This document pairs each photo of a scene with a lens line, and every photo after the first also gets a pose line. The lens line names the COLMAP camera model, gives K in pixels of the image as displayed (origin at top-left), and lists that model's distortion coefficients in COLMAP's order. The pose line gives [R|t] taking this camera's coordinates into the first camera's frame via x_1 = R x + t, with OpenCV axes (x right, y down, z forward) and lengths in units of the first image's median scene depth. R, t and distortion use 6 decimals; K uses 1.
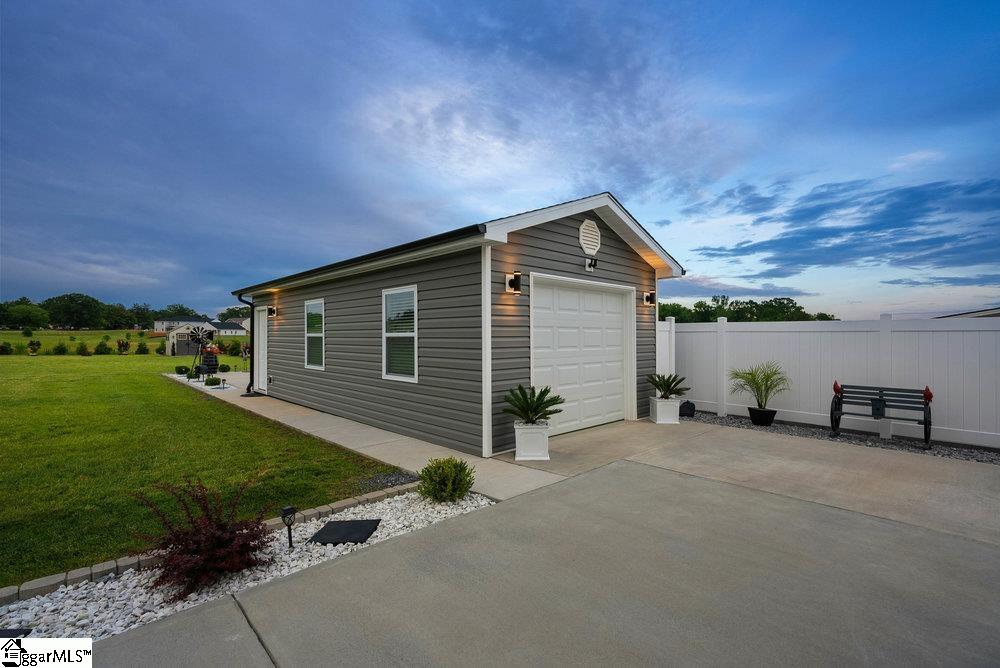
lens RADIAL K [[441.8, 0, 500.0], [0, 441.8, 334.0], [0, 0, 1]] dist [0.000541, 0.000398]
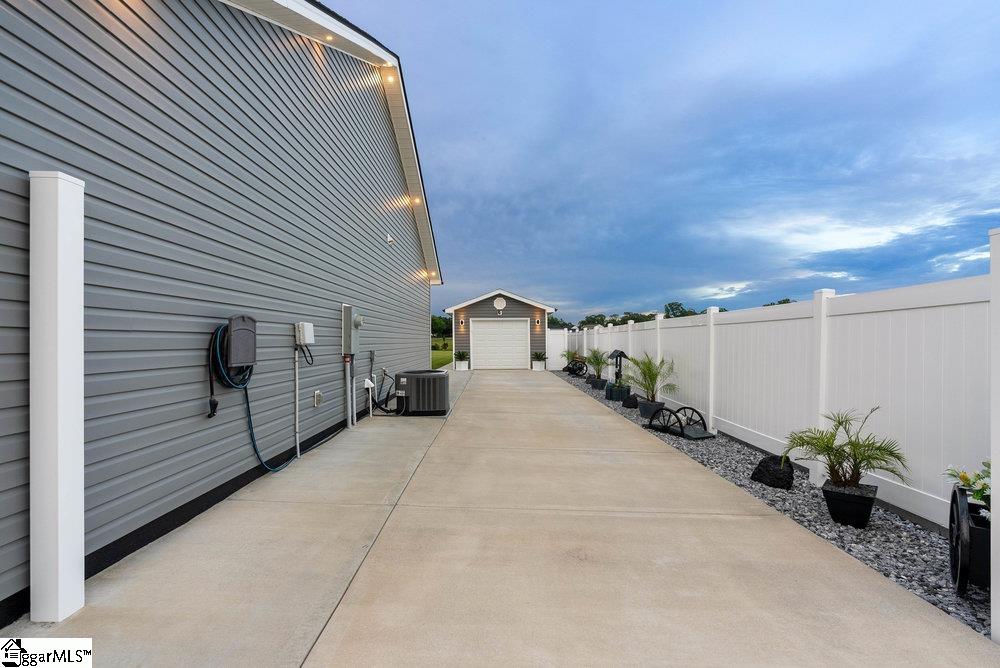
lens RADIAL K [[441.8, 0, 500.0], [0, 441.8, 334.0], [0, 0, 1]] dist [0.000541, 0.000398]
pose [[0.732001, -0.011986, -0.681198, 2.221958], [0.009089, 0.999928, -0.007828, 0.009052], [0.681243, -0.000462, 0.732057, -1.164050]]
